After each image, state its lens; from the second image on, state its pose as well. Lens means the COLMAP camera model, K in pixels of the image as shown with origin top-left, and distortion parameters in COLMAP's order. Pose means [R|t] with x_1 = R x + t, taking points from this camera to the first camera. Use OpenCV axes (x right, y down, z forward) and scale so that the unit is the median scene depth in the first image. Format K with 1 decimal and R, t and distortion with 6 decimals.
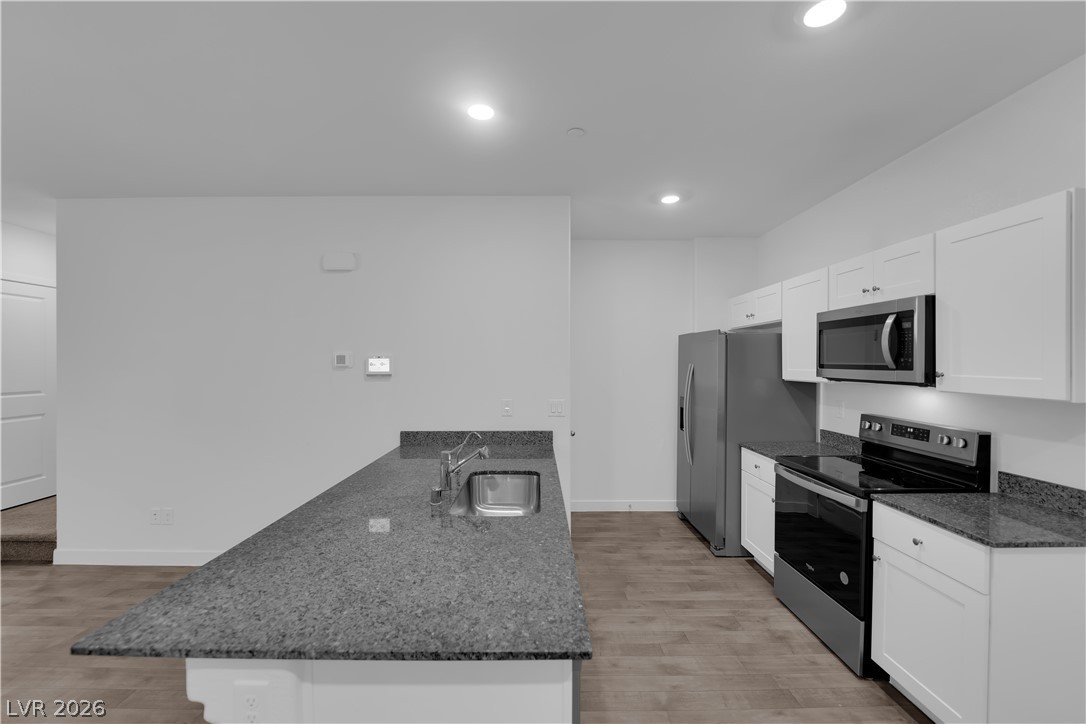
lens RADIAL K [[444.2, 0, 540.8], [0, 444.2, 366.0], [0, 0, 1]] dist [-0.008788, -0.000717]
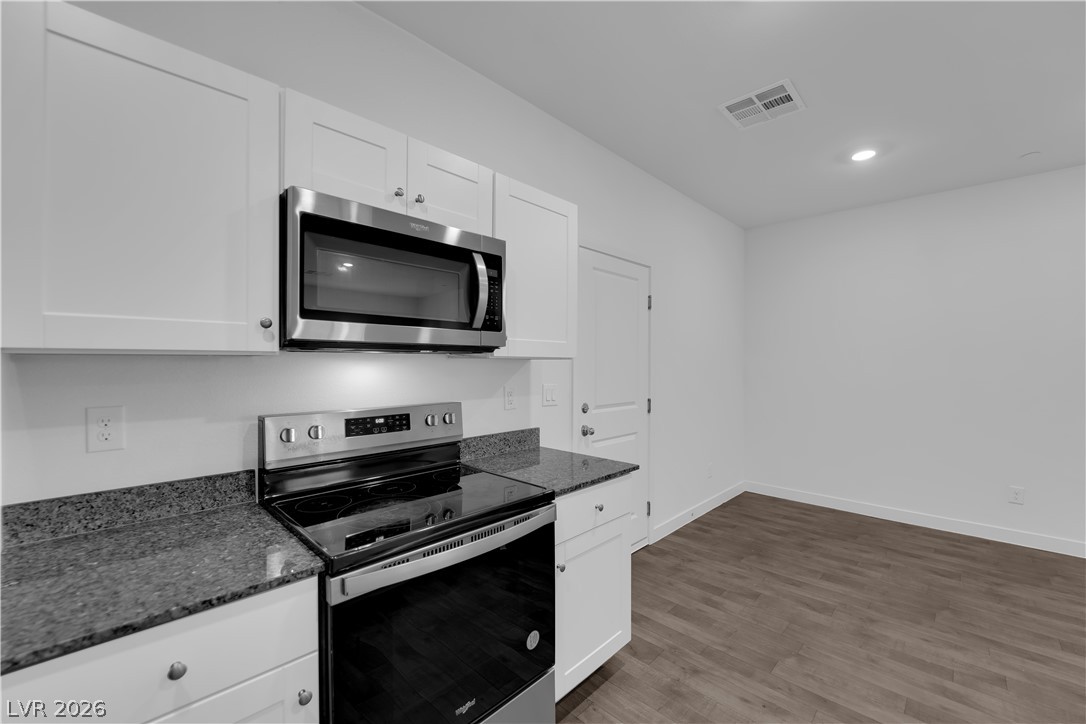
lens RADIAL K [[444.2, 0, 540.5], [0, 444.2, 359.1], [0, 0, 1]] dist [-0.008788, -0.000717]
pose [[-0.701953, 0.003045, 0.712217, 0.181039], [0.005705, 0.999983, 0.001347, 0.050977], [-0.712200, 0.005009, -0.701958, 1.294345]]
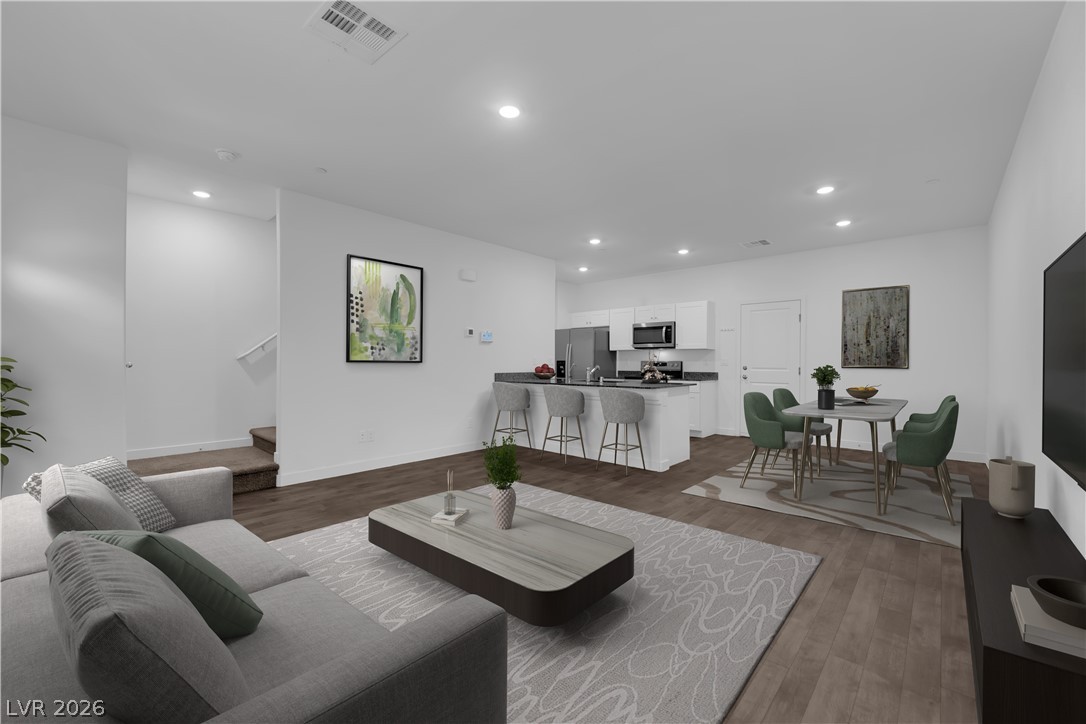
lens RADIAL K [[444.2, 0, 548.3], [0, 444.2, 362.4], [0, 0, 1]] dist [-0.008788, -0.000717]
pose [[0.676433, 0.002963, 0.736499, -1.994702], [0.003318, 0.999970, -0.007070, 0.154464], [-0.736497, 0.007226, 0.676402, -0.534364]]
